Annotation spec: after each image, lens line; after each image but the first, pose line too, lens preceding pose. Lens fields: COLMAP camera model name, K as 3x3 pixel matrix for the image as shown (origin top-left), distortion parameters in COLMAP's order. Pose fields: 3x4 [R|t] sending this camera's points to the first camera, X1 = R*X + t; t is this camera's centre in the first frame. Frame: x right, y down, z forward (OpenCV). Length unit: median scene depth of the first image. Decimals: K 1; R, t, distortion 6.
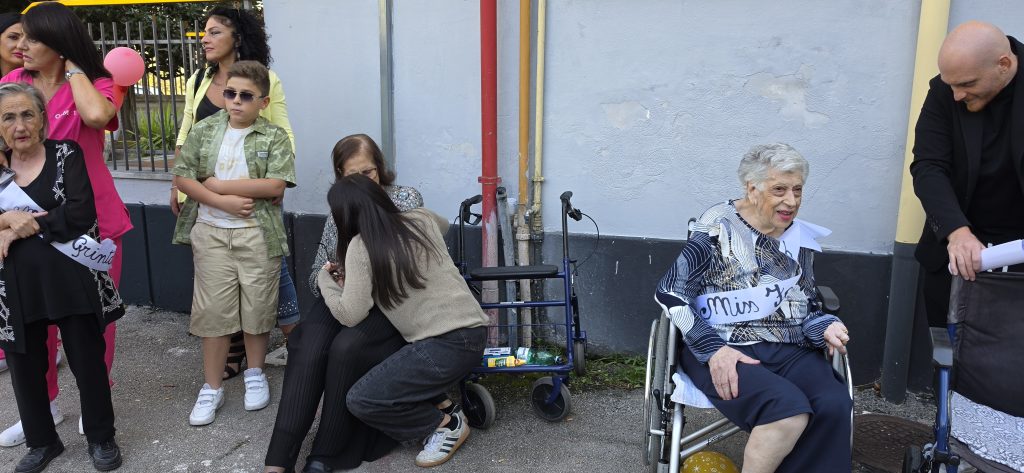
lens RADIAL K [[707.9, 0, 476.3], [0, 707.9, 191.0], [0, 0, 1]] dist [0.067827, -0.094888]
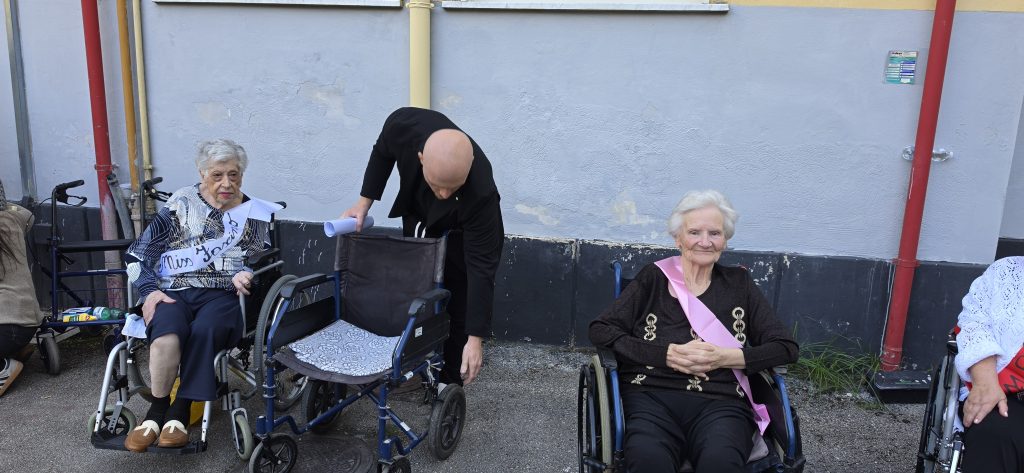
lens RADIAL K [[707.9, 0, 519.2], [0, 707.9, 237.5], [0, 0, 1]] dist [0.067827, -0.094888]
pose [[0.985080, -0.010701, 0.171763, 0.489297], [-0.002596, 0.997028, 0.077001, 0.006616], [-0.172077, -0.076298, 0.982124, -0.270432]]
